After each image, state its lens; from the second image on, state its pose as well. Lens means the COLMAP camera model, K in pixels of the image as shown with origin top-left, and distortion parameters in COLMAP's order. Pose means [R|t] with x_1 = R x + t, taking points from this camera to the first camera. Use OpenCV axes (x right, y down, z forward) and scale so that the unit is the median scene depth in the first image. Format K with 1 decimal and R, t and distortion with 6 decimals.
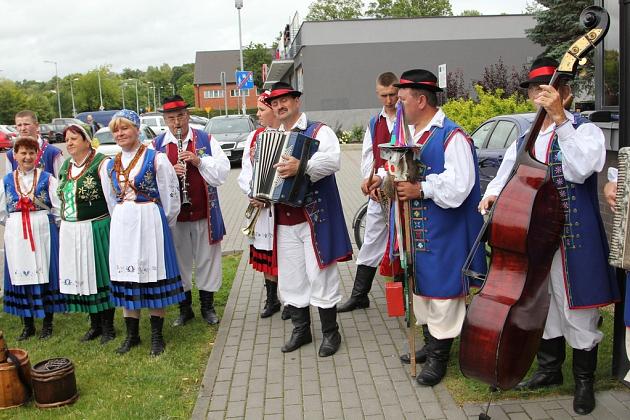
lens RADIAL K [[697.1, 0, 315.0], [0, 697.1, 210.0], [0, 0, 1]] dist [-0.116091, 0.043934]
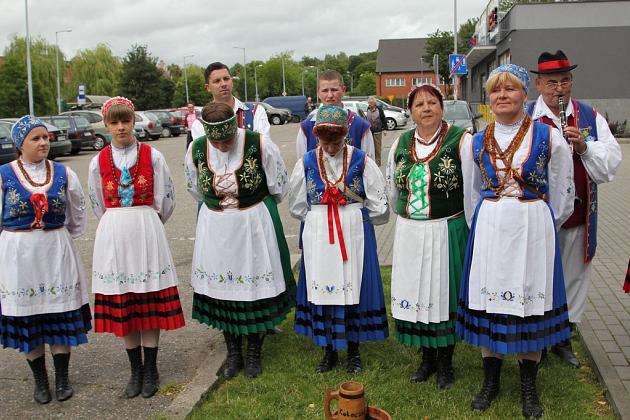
lens RADIAL K [[697.1, 0, 315.0], [0, 697.1, 210.0], [0, 0, 1]] dist [-0.116091, 0.043934]
pose [[0.979095, 0.043737, -0.198645, -0.295332], [-0.042875, 0.999043, 0.008641, 0.002354], [0.198833, 0.000057, 0.980033, 0.268933]]
